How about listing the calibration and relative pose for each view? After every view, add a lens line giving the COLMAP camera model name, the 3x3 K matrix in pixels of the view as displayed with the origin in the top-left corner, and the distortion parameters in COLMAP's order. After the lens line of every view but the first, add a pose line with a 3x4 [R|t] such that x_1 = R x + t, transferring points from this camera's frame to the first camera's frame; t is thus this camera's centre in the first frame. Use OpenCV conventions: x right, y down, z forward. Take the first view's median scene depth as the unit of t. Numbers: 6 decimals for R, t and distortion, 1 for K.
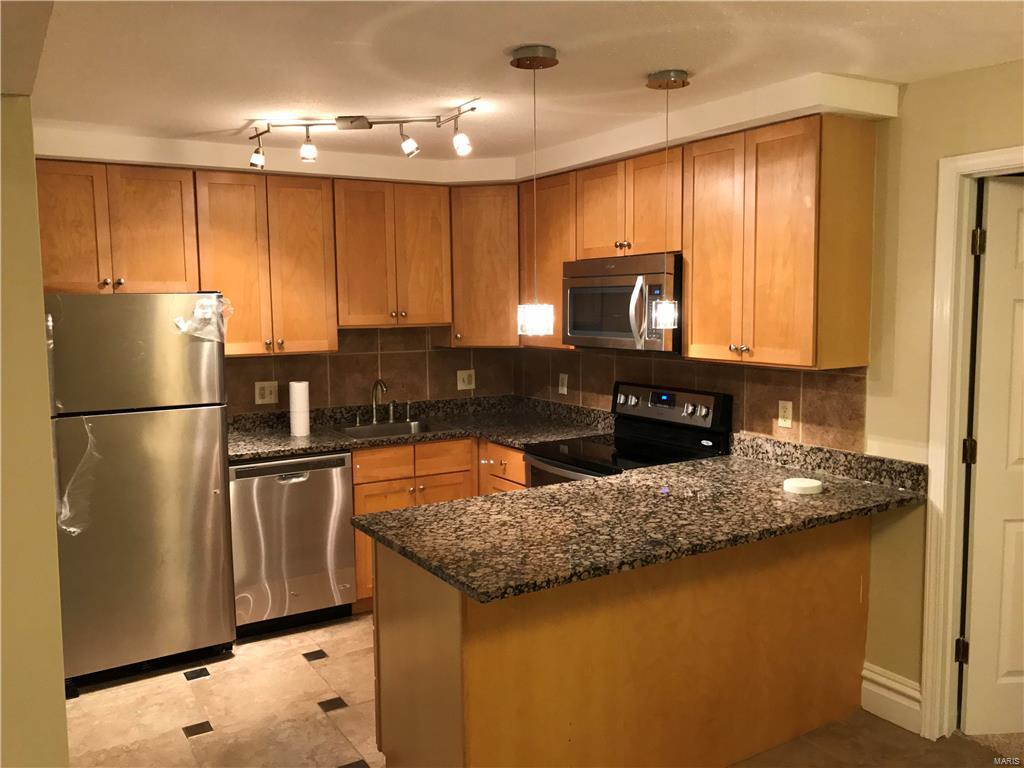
lens RADIAL K [[851.1, 0, 511.4], [0, 851.1, 381.7], [0, 0, 1]] dist [0.004259, 0.024844]
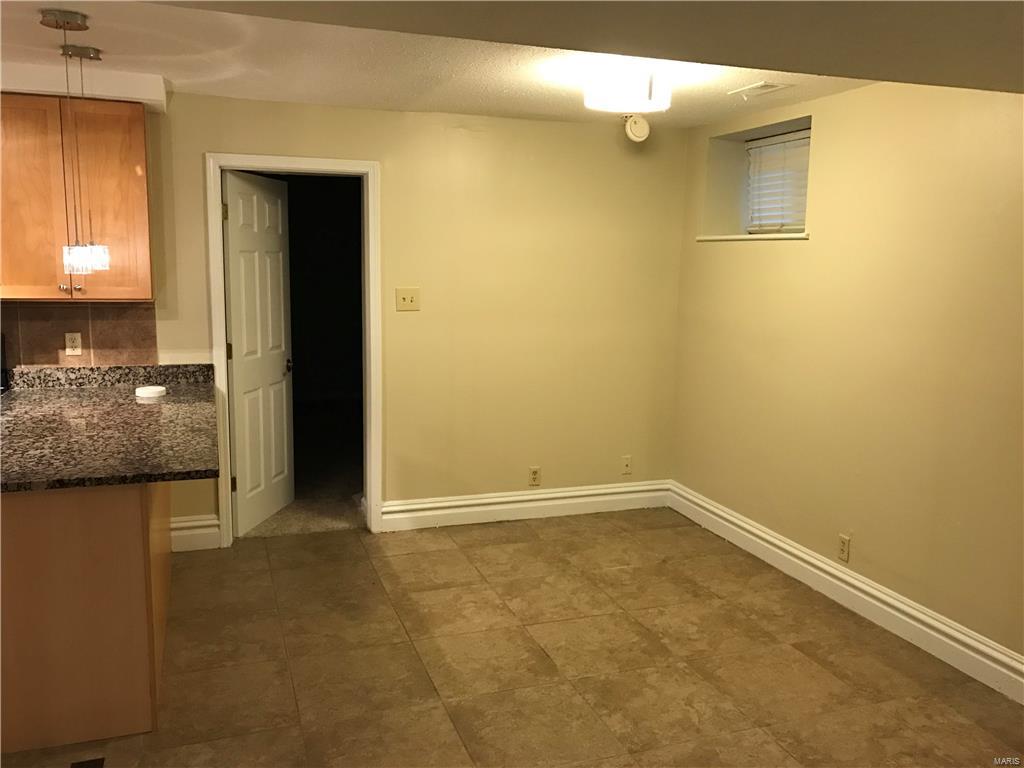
lens RADIAL K [[851.1, 0, 510.3], [0, 851.1, 374.7], [0, 0, 1]] dist [0.004259, 0.024844]
pose [[0.209774, -0.121445, 0.970178, -0.740578], [0.072858, 0.991439, 0.108352, -0.003857], [-0.975031, 0.047956, 0.216827, 0.170576]]
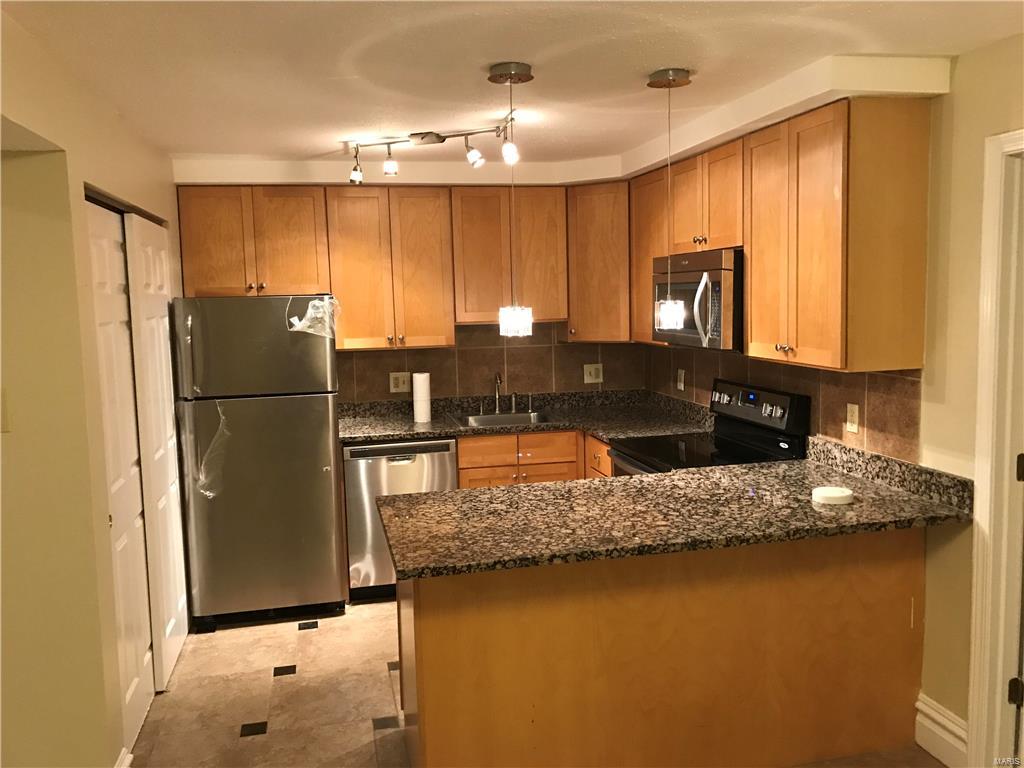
lens RADIAL K [[851.1, 0, 519.7], [0, 851.1, 377.8], [0, 0, 1]] dist [0.004259, 0.024844]
pose [[0.948445, 0.019650, -0.316332, 0.286716], [-0.016748, 0.999789, 0.011889, -0.011831], [0.316499, -0.005978, 0.948574, -0.000518]]
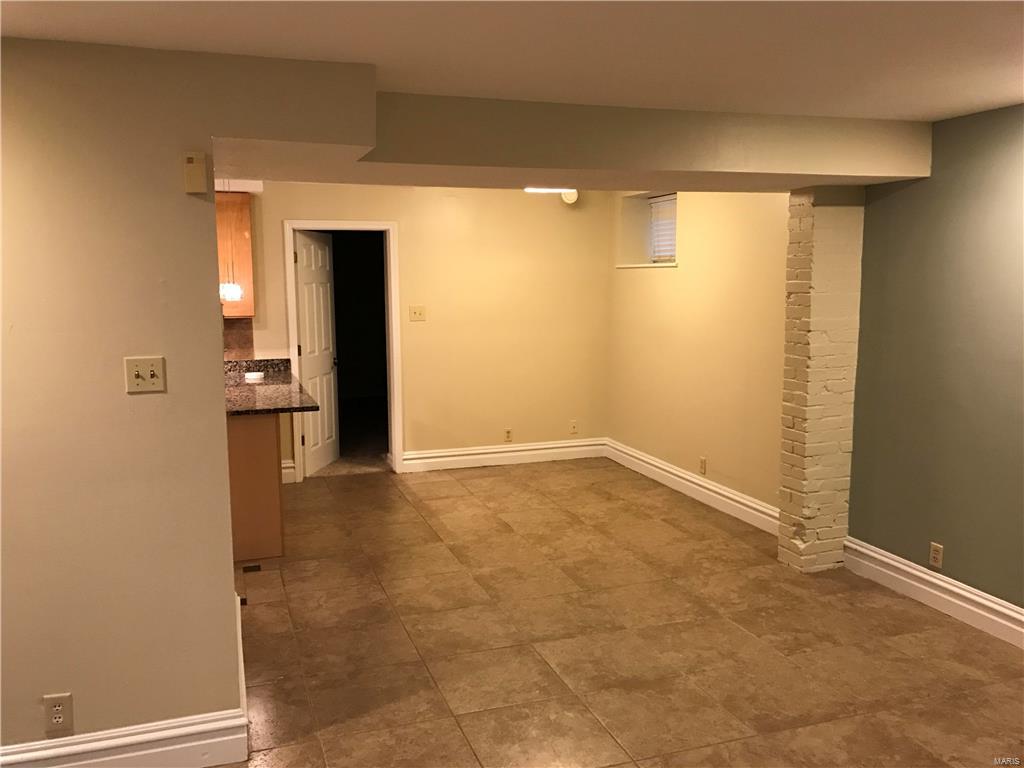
lens RADIAL K [[851.1, 0, 500.7], [0, 851.1, 382.9], [0, 0, 1]] dist [0.004259, 0.024844]
pose [[0.222724, -0.114352, 0.968152, -1.372621], [0.097236, 0.990750, 0.094652, 0.004943], [-0.970020, 0.073058, 0.231783, -0.028254]]
